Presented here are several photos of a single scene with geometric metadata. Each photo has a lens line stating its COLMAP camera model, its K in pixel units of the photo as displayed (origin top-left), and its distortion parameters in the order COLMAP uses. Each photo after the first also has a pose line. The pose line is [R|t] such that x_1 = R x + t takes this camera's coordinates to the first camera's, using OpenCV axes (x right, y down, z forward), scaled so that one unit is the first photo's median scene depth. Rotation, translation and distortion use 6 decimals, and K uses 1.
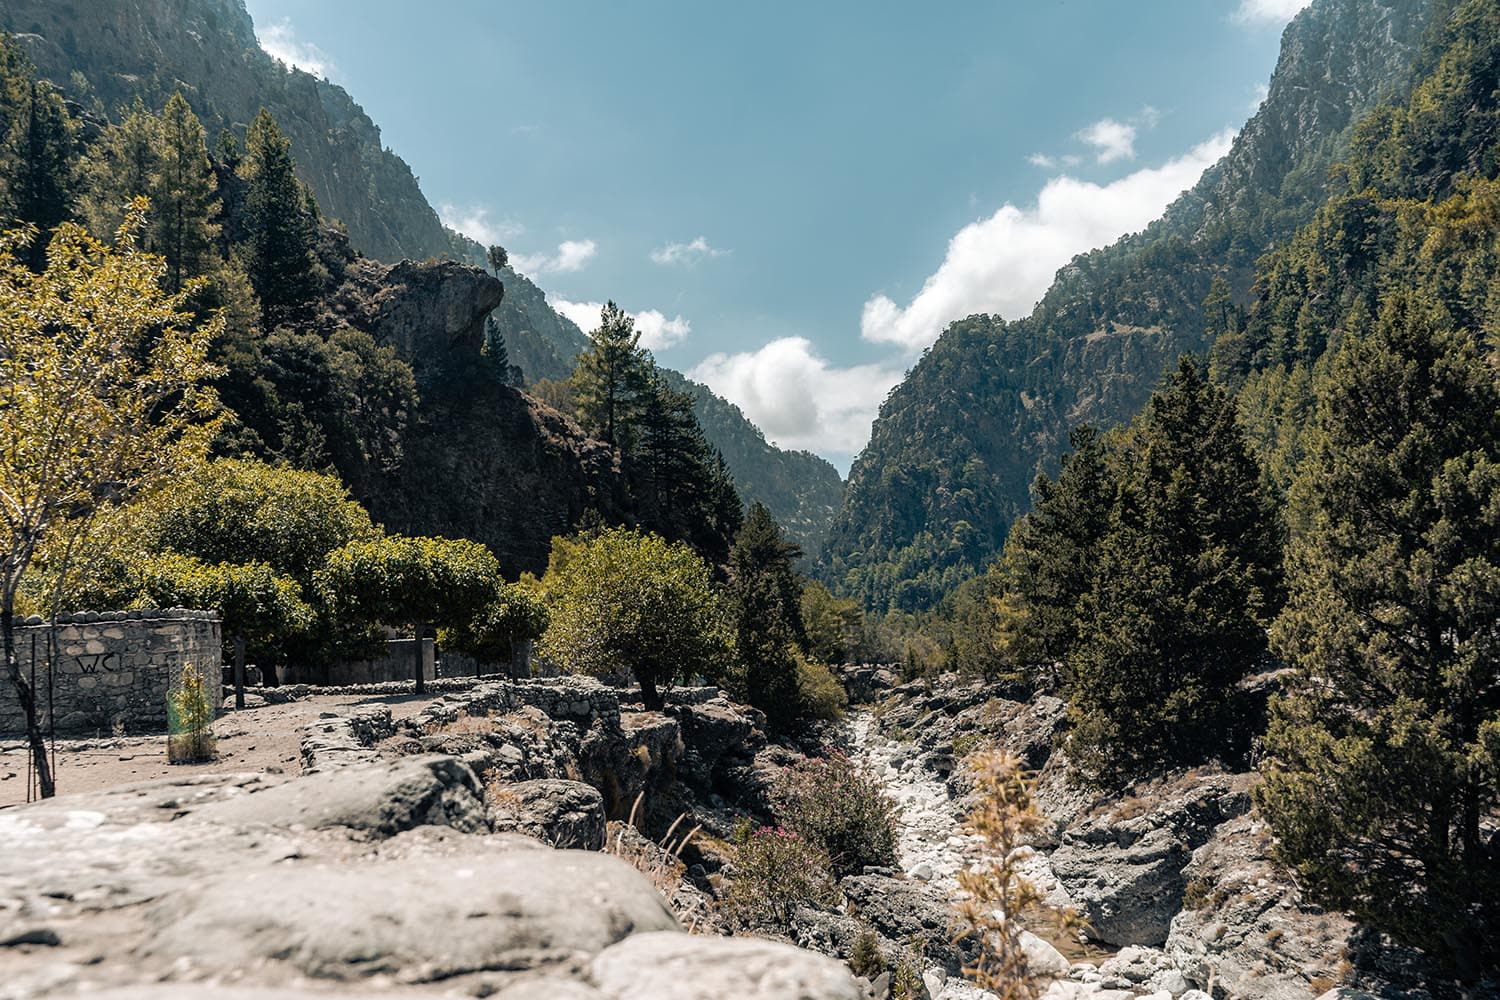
lens RADIAL K [[1190.7, 0, 749.6], [0, 1190.7, 499.1], [0, 0, 1]] dist [-0.009790, -0.000979]
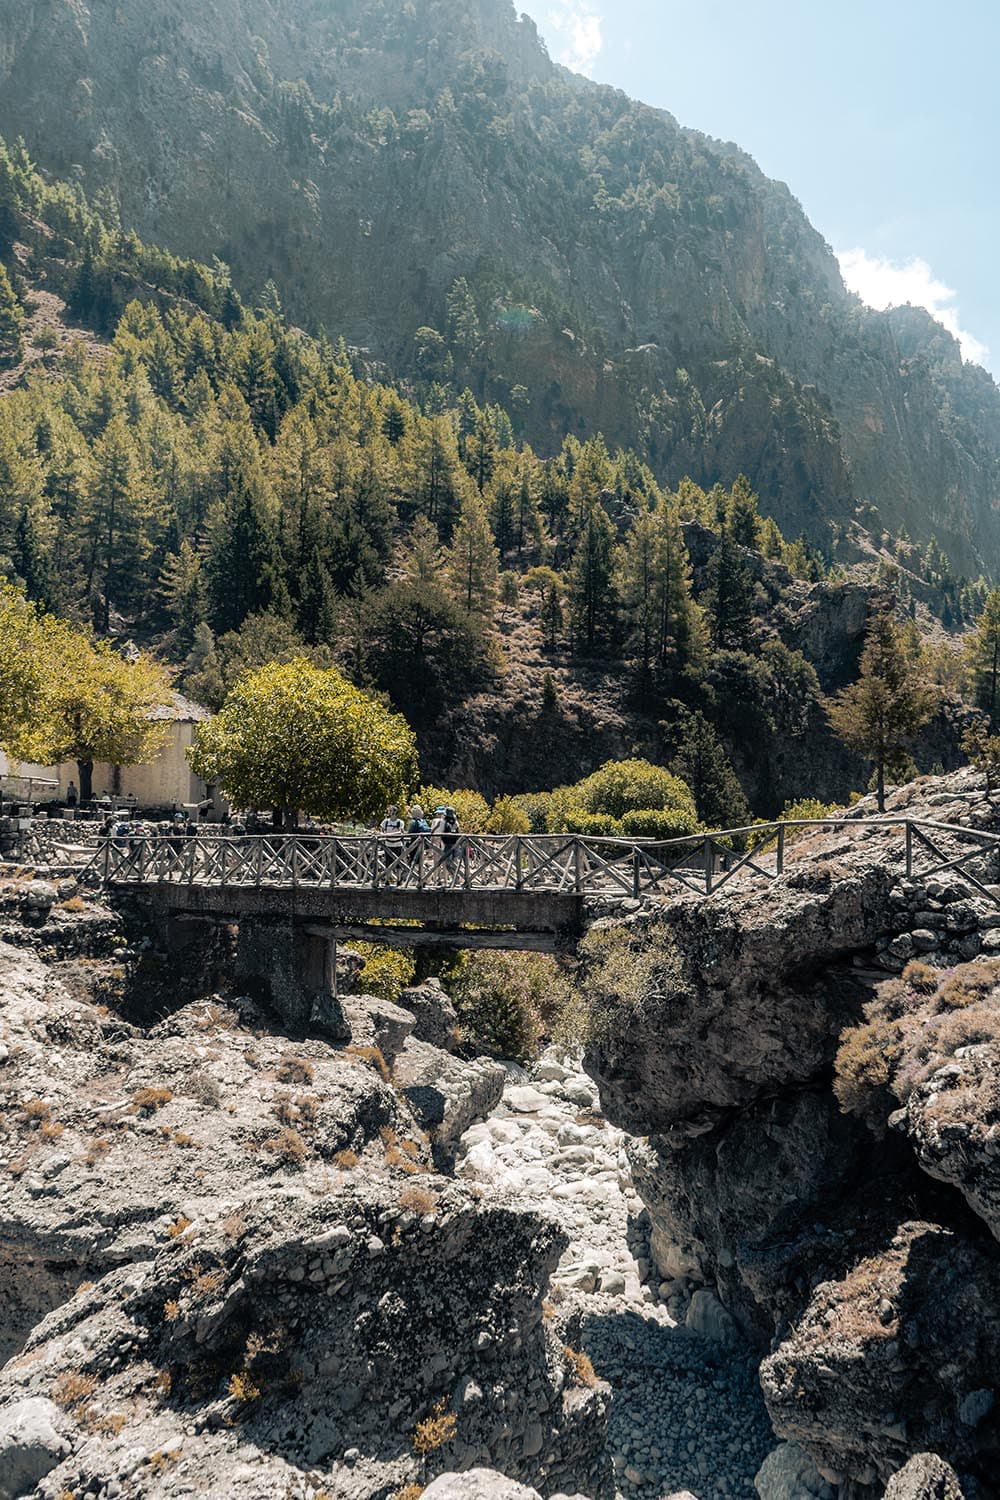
lens RADIAL K [[1190.7, 0, 499.7], [0, 1190.7, 747.9], [0, 0, 1]] dist [-0.009790, -0.000979]
pose [[0.772796, 0.018847, -0.634375, 0.314580], [0.004844, 0.999355, 0.035592, -0.056901], [0.634636, -0.030579, 0.772206, -0.337499]]
